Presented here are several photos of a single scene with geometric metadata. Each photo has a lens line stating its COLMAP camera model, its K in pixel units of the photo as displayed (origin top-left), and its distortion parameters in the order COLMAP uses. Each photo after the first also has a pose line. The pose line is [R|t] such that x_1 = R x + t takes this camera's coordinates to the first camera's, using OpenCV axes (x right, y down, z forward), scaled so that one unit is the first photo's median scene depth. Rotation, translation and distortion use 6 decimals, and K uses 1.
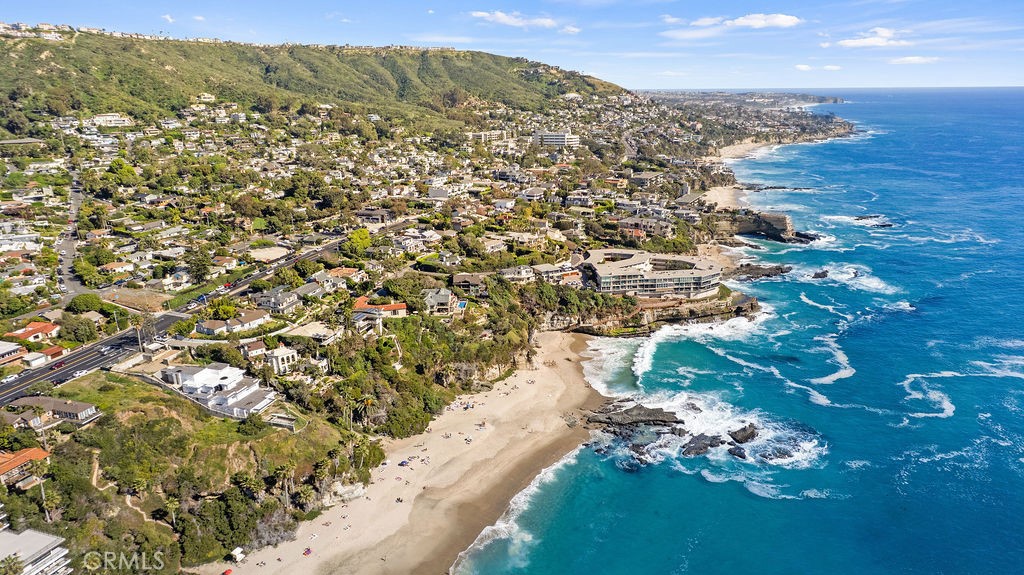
lens RADIAL K [[656.0, 0, 507.6], [0, 656.0, 288.3], [0, 0, 1]] dist [-0.080938, 0.073363]
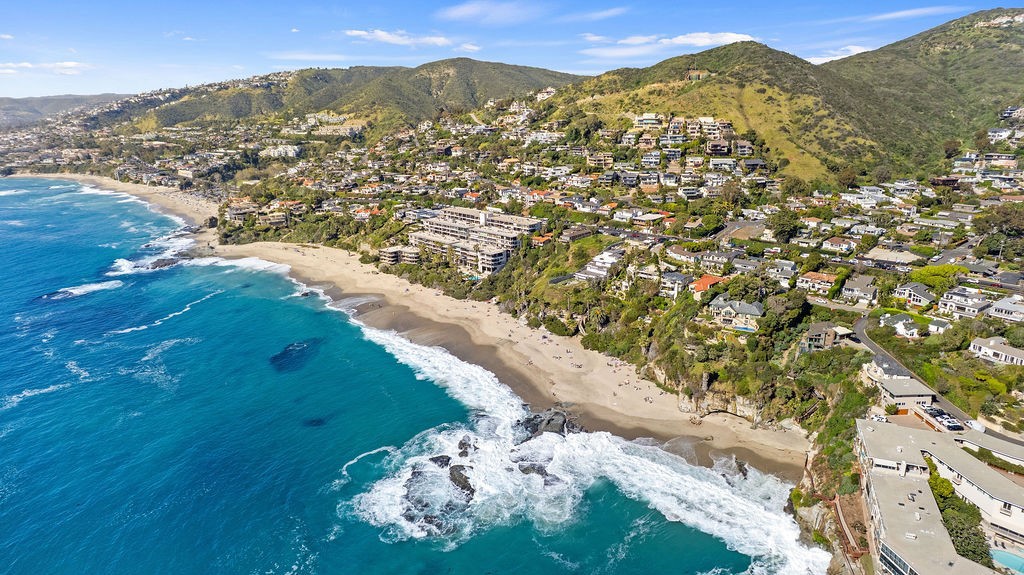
lens RADIAL K [[656.0, 0, 507.6], [0, 656.0, 288.3], [0, 0, 1]] dist [-0.080938, 0.073363]
pose [[-0.451411, 0.278648, -0.847693, 0.714119], [-0.235128, 0.879273, 0.414238, -0.278102], [0.860780, 0.386308, -0.331396, 0.867649]]
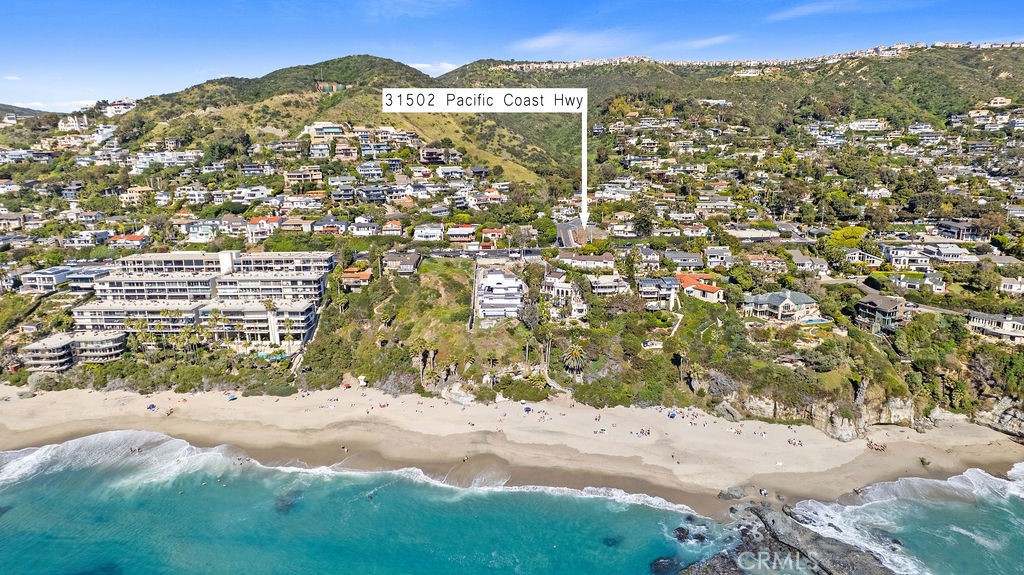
lens RADIAL K [[656.0, 0, 507.6], [0, 656.0, 288.3], [0, 0, 1]] dist [-0.080938, 0.073363]
pose [[0.300602, 0.223834, -0.927112, 0.419548], [-0.271066, 0.952035, 0.141962, -0.016441], [0.914419, 0.208635, 0.346857, 0.378457]]
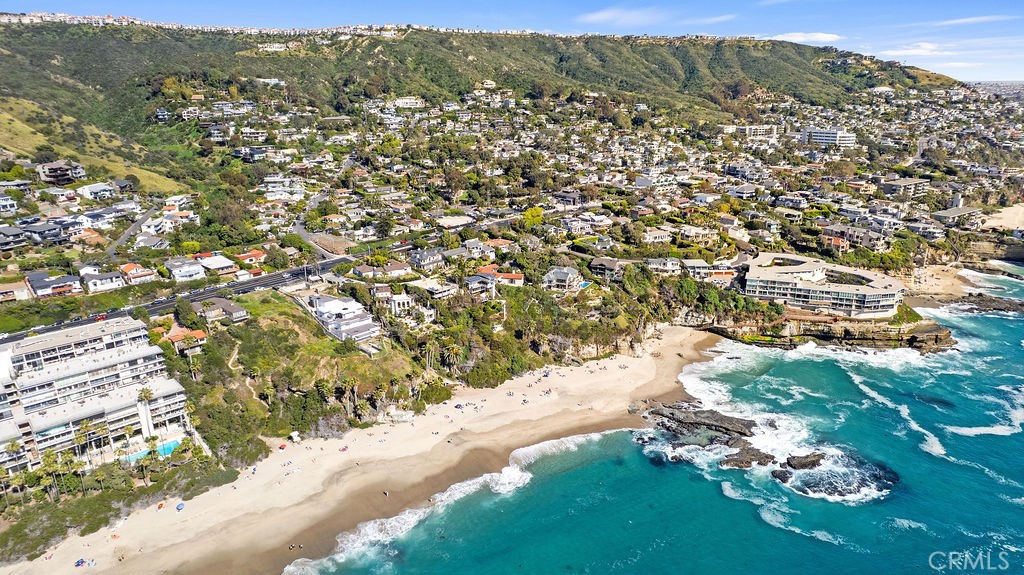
lens RADIAL K [[656.0, 0, 507.6], [0, 656.0, 288.3], [0, 0, 1]] dist [-0.080938, 0.073363]
pose [[0.890089, 0.140673, -0.433535, 0.241288], [-0.134327, 0.989896, 0.045412, -0.000363], [0.435543, 0.017815, 0.899992, -0.000834]]
